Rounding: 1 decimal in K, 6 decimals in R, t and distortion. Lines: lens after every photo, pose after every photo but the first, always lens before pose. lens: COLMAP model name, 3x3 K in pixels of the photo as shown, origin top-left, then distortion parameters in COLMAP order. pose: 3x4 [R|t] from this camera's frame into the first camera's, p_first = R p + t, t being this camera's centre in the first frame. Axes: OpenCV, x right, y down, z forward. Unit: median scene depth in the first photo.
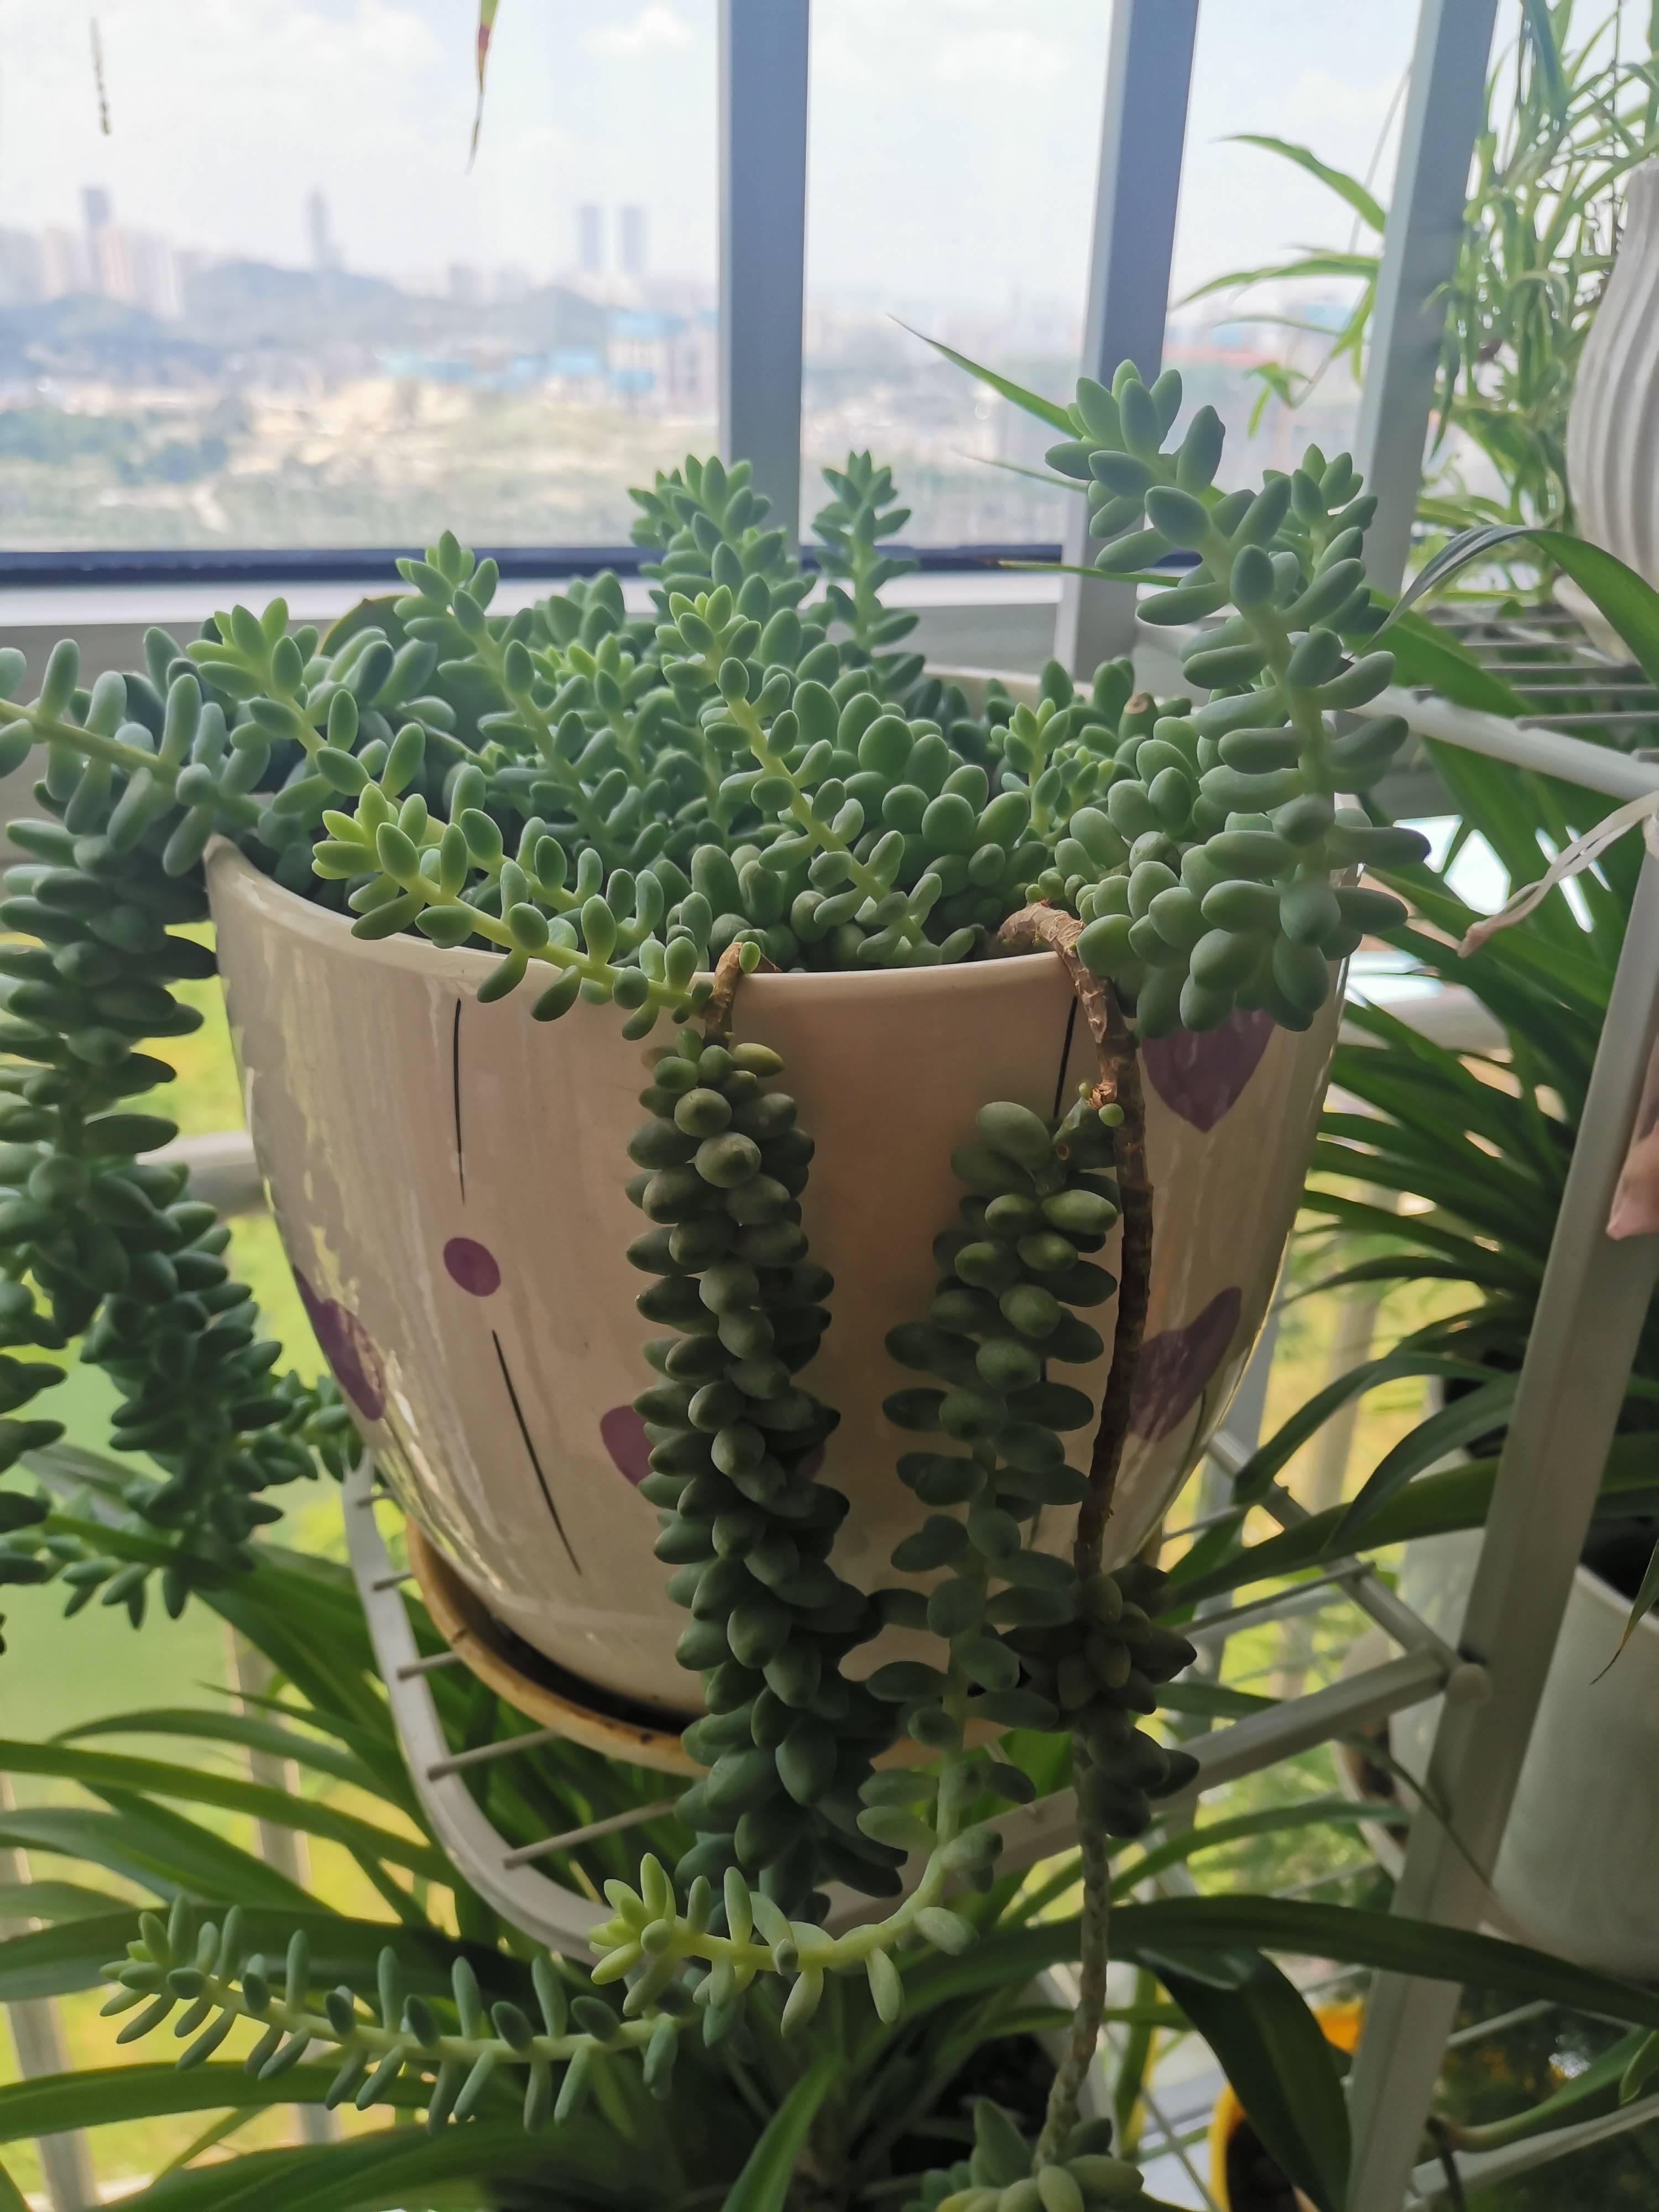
lens RADIAL K [[1708.3, 0, 832.7], [0, 1708.3, 1108.1], [0, 0, 1]] dist [0.002143, 0.011292]
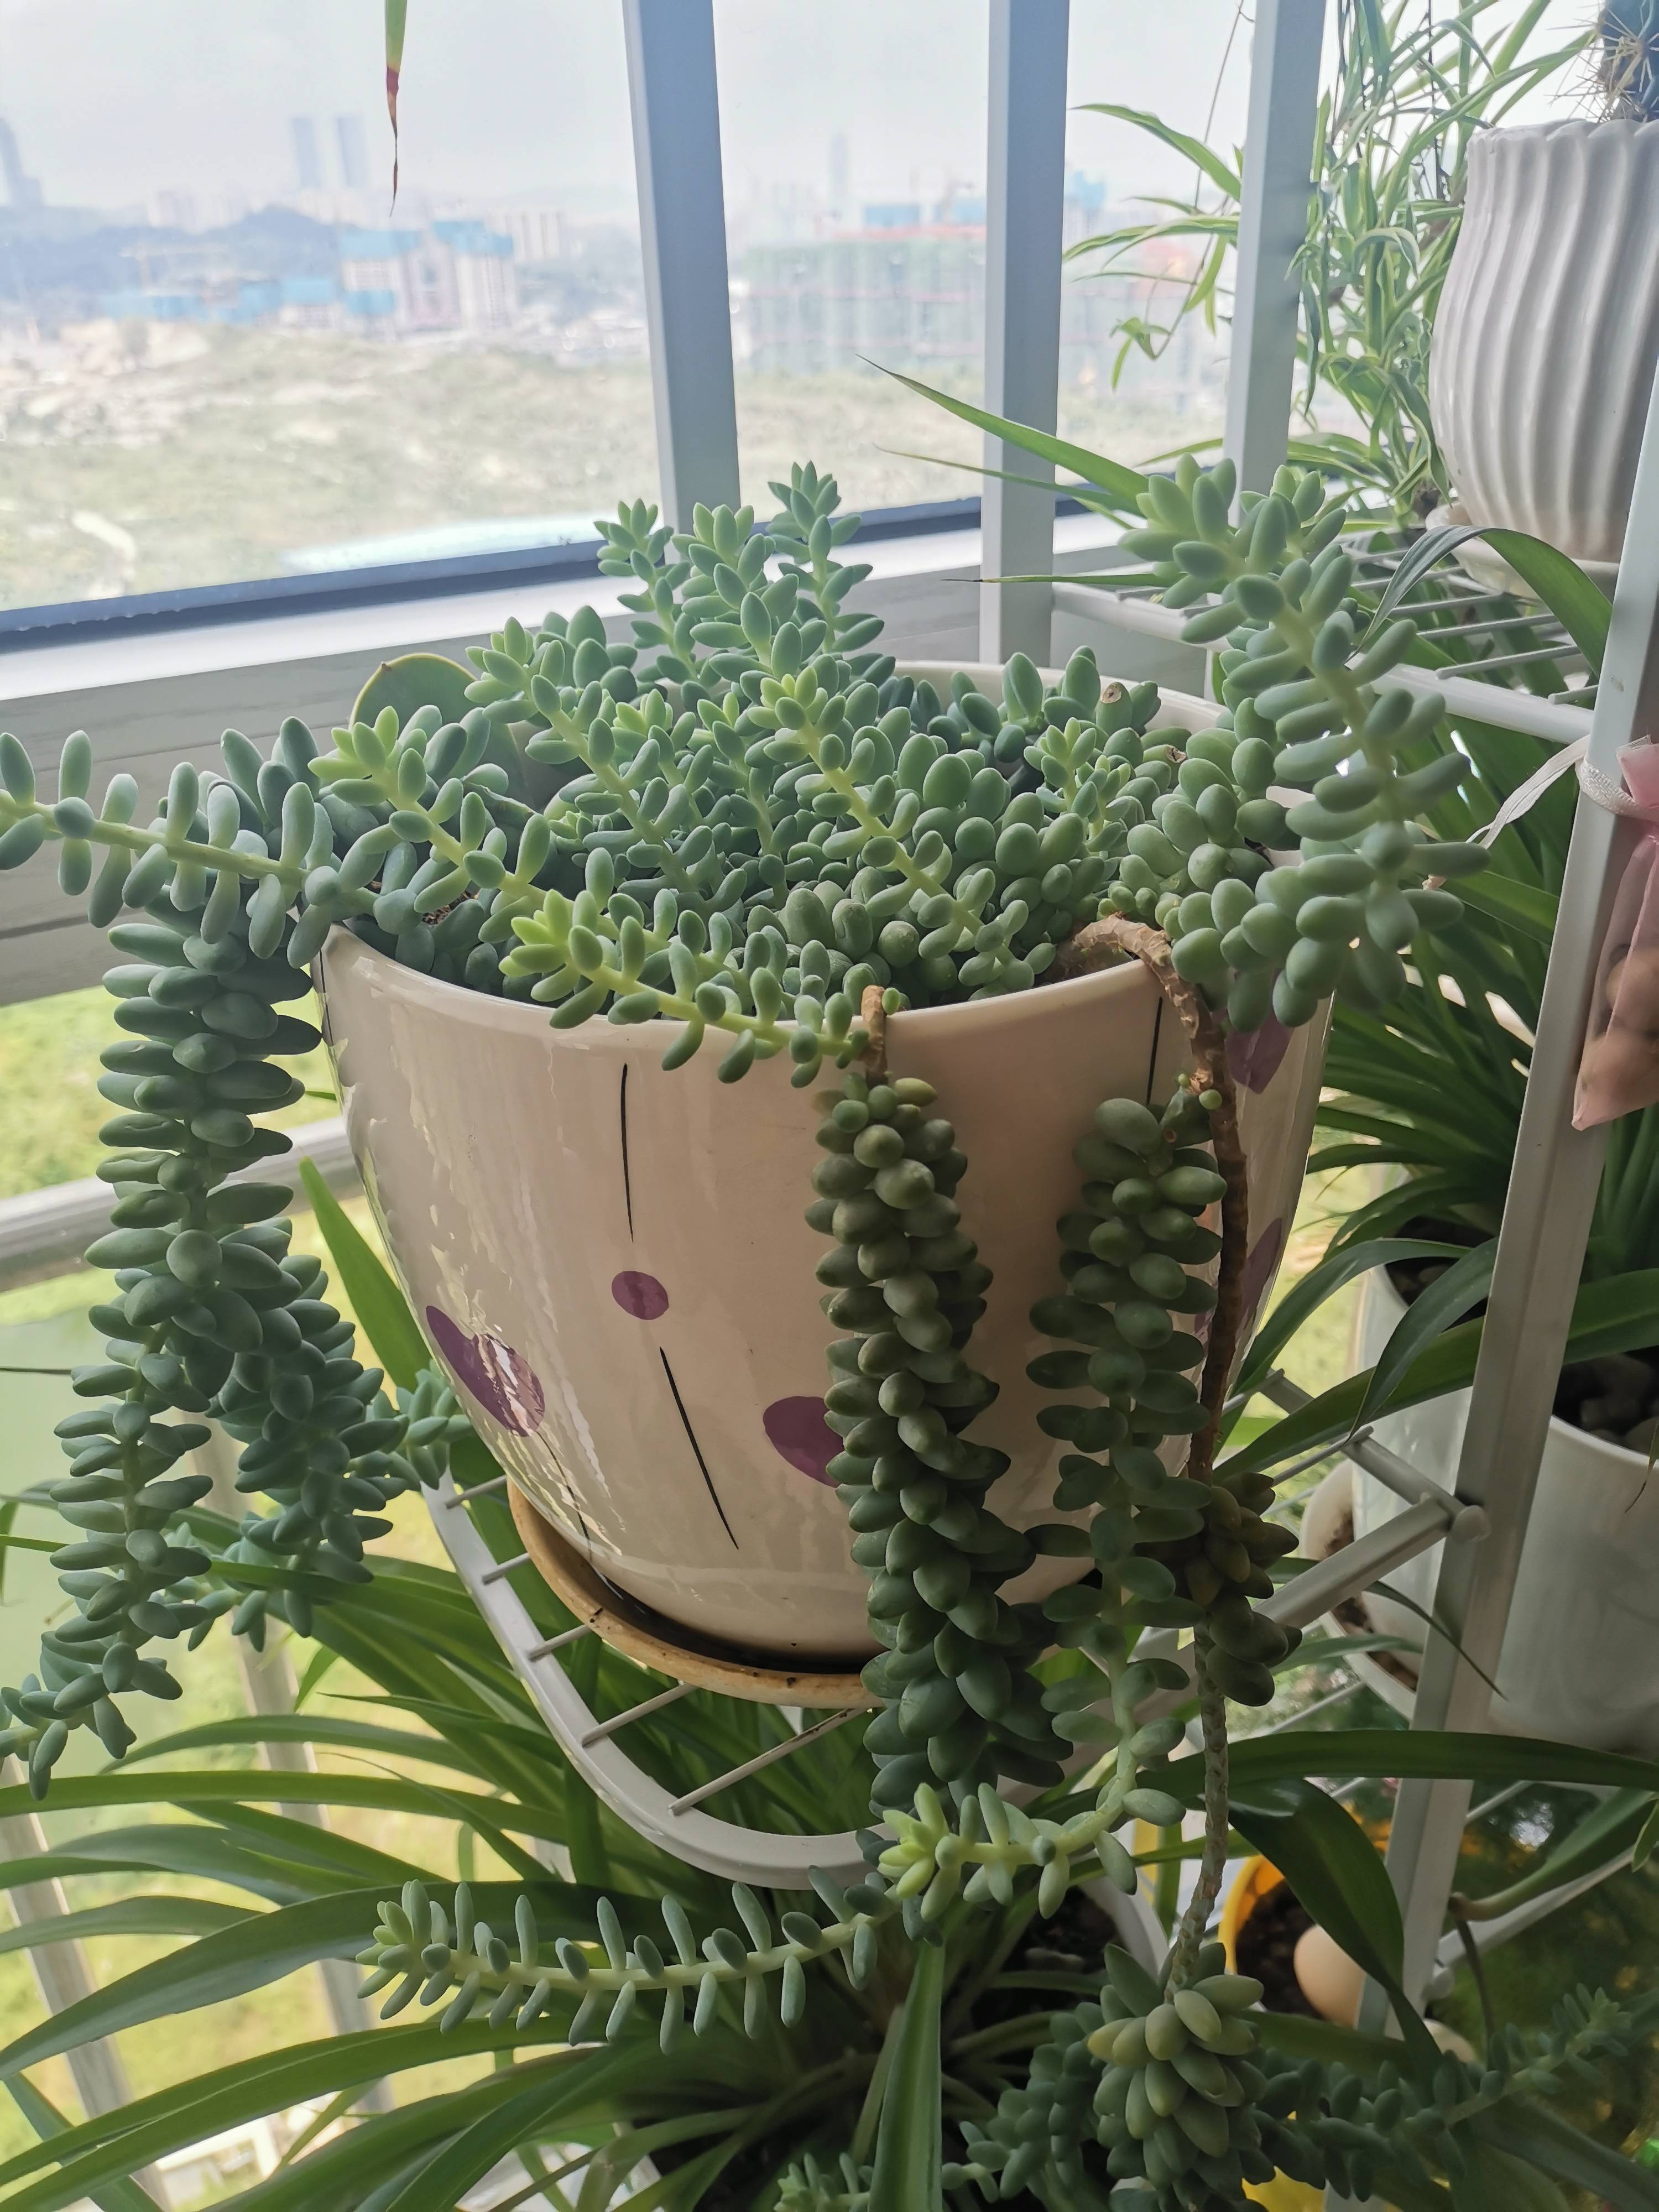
lens RADIAL K [[1708.3, 0, 823.2], [0, 1708.3, 1105.7], [0, 0, 1]] dist [0.002143, 0.011292]
pose [[0.988441, -0.120064, 0.092574, -0.153658], [0.114910, 0.991614, 0.059144, -0.068590], [-0.098899, -0.047822, 0.993948, -0.091356]]
